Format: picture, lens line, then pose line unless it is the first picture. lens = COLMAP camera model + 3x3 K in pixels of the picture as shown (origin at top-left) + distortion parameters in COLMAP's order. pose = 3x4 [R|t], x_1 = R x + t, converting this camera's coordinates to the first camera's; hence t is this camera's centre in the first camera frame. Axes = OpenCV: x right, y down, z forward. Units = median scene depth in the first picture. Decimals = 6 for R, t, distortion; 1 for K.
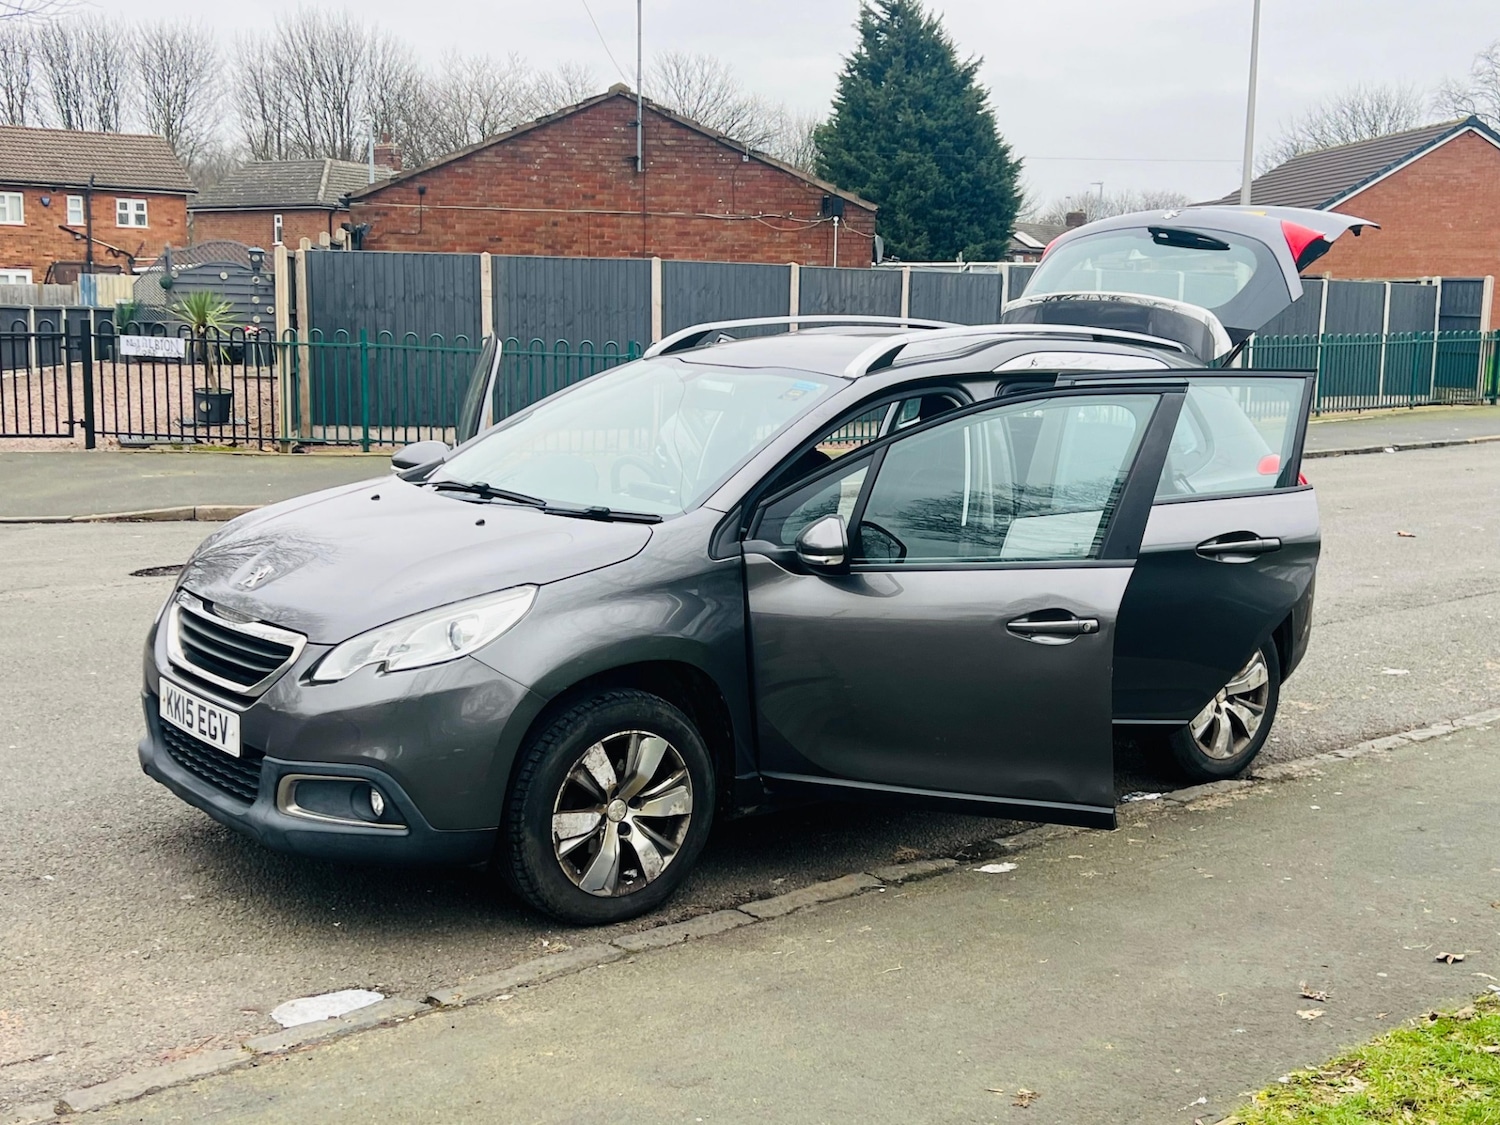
lens RADIAL K [[1843.4, 0, 739.8], [0, 1843.4, 562.9], [0, 0, 1]] dist [0.058385, 0.000000]
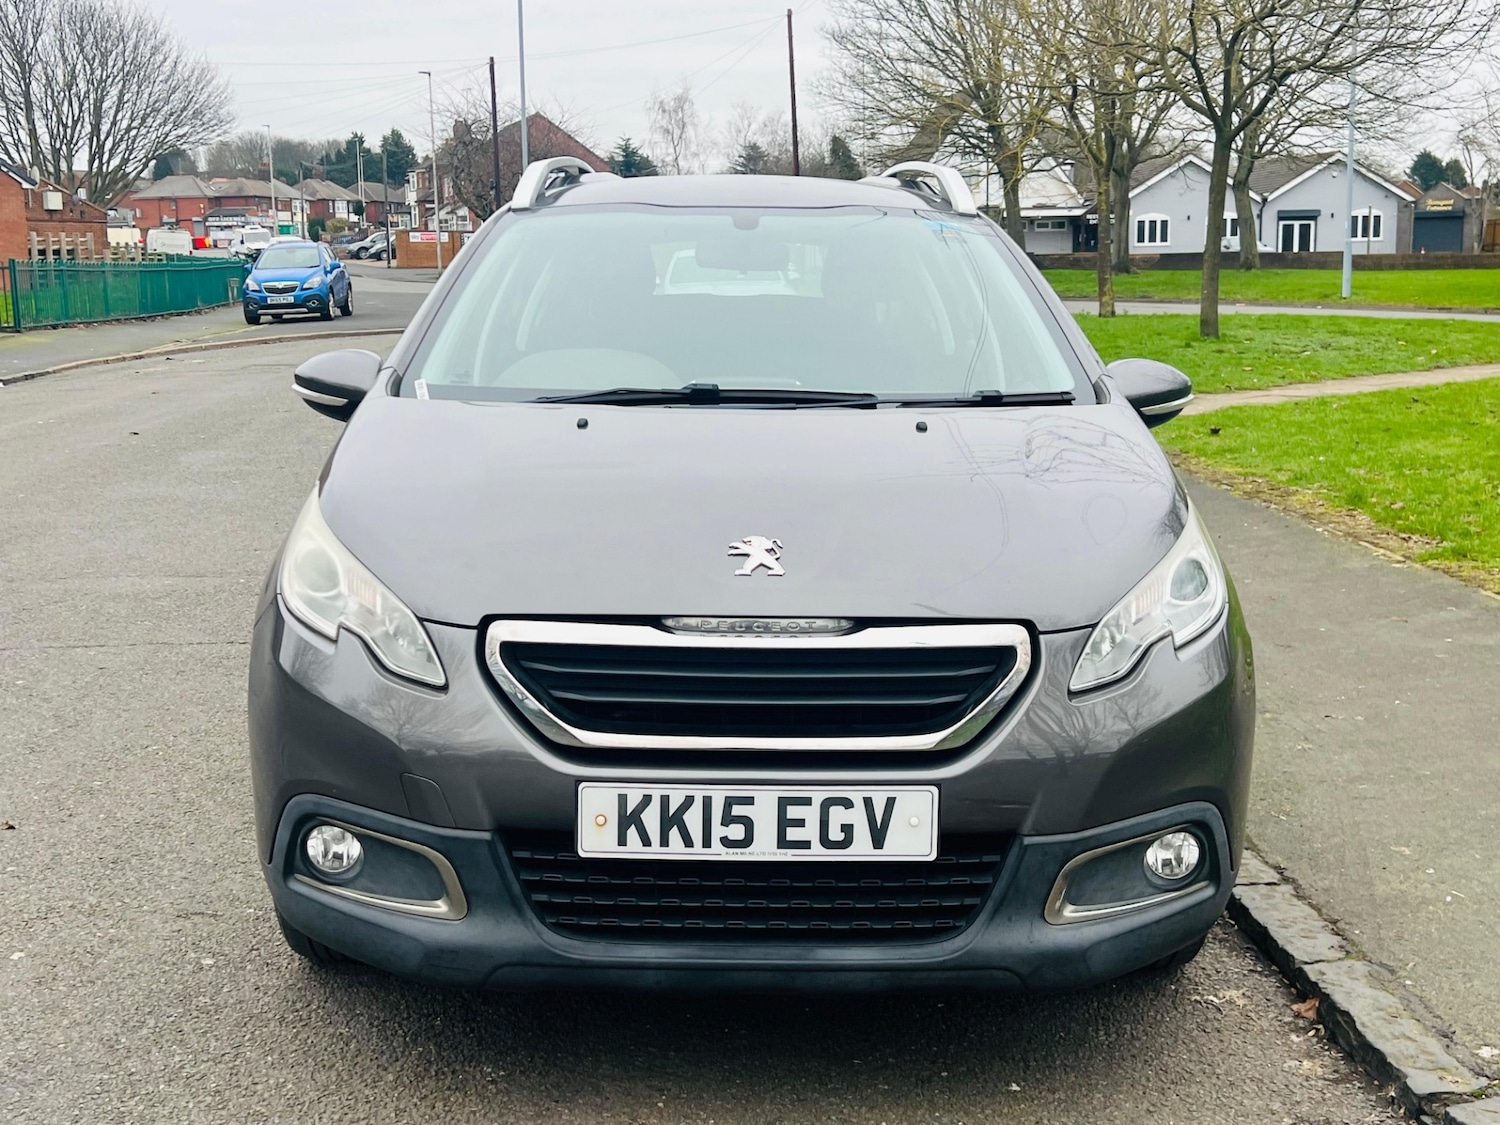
lens RADIAL K [[1843.4, 0, 751.5], [0, 1843.4, 560.2], [0, 0, 1]] dist [0.058385, 0.000000]
pose [[0.608500, -0.144836, 0.780225, -0.544621], [0.123810, 0.988490, 0.086937, -0.031475], [-0.783836, 0.043698, 0.619428, 0.510648]]
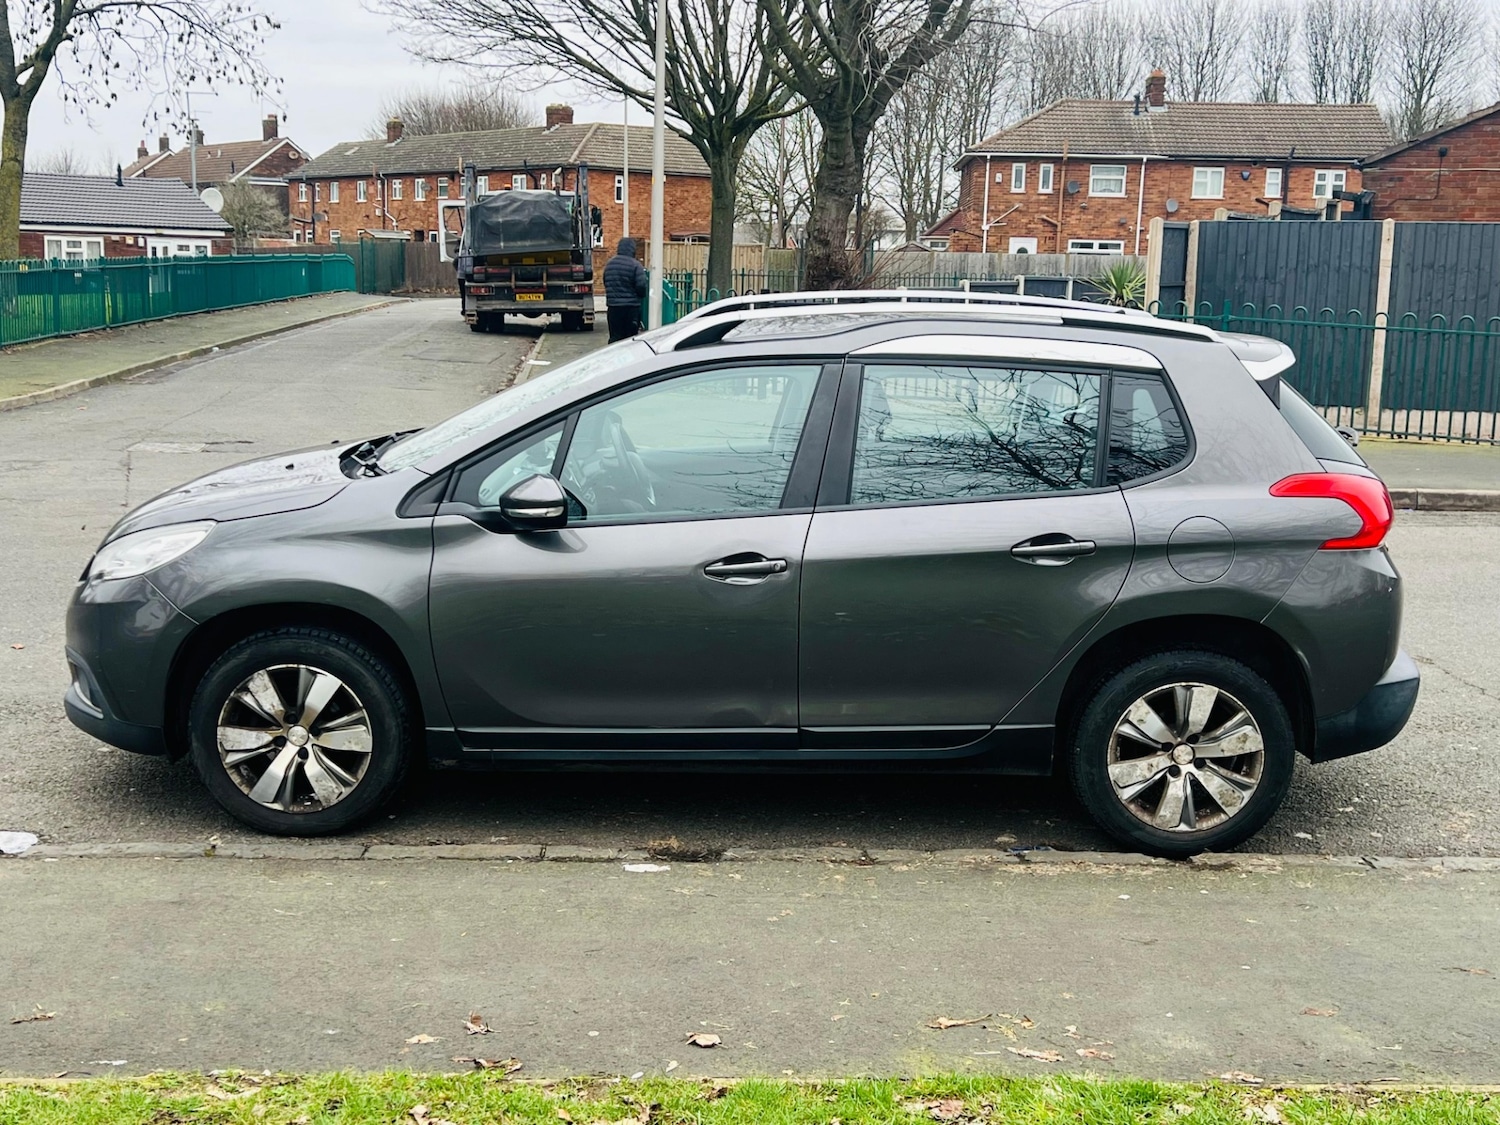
lens RADIAL K [[1843.4, 0, 751.2], [0, 1843.4, 562.5], [0, 0, 1]] dist [0.058385, 0.000000]
pose [[0.776208, 0.105989, -0.621504, 0.620264], [-0.096380, 0.994130, 0.049164, -0.037012], [0.623066, 0.021739, 0.781867, 0.229630]]
